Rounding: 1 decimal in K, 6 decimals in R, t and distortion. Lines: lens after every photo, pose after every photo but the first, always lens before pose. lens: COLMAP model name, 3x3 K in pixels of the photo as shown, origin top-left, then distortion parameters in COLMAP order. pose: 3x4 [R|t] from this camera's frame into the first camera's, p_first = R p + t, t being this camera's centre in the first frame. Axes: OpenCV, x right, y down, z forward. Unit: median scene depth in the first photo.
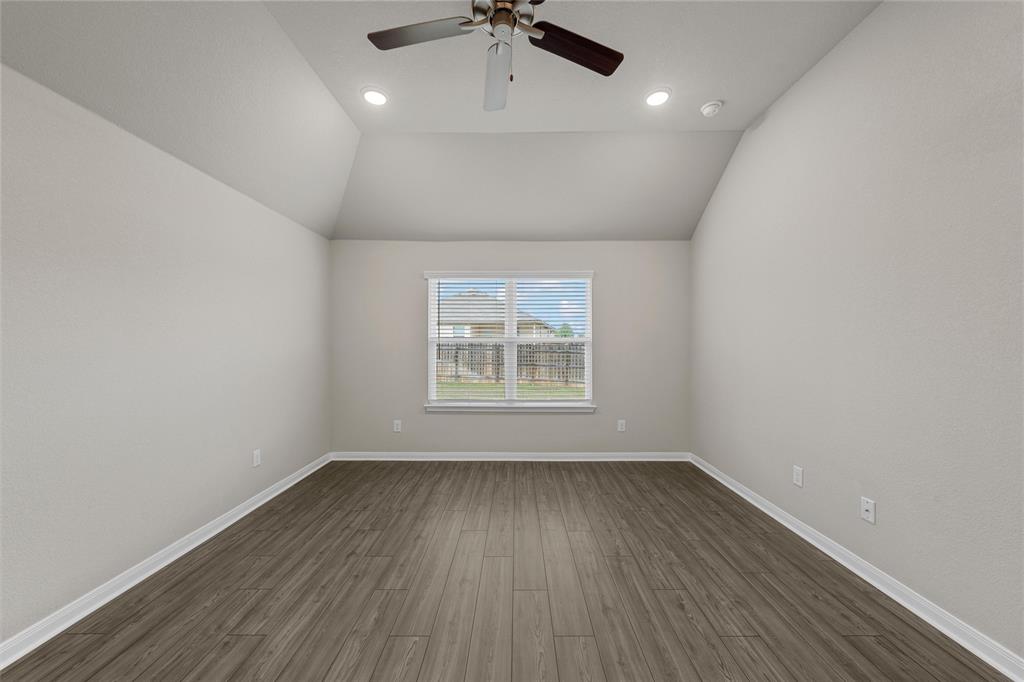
lens RADIAL K [[367.8, 0, 512.0], [0, 367.8, 341.0], [0, 0, 1]] dist [-0.002231, -0.000130]
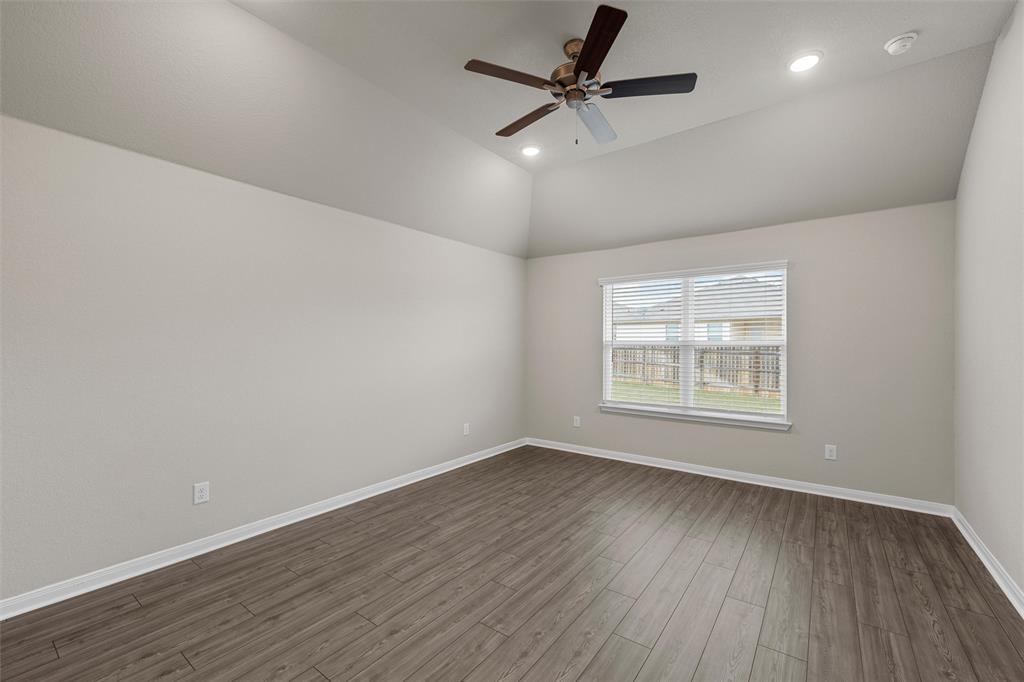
lens RADIAL K [[414.3, 0, 513.1], [0, 414.3, 341.0], [0, 0, 1]] dist [0.000043, 0.000013]
pose [[0.811327, -0.003439, -0.584583, 0.313713], [0.003250, 0.999994, -0.001372, -0.010815], [0.584584, -0.000787, 0.811333, -0.141681]]
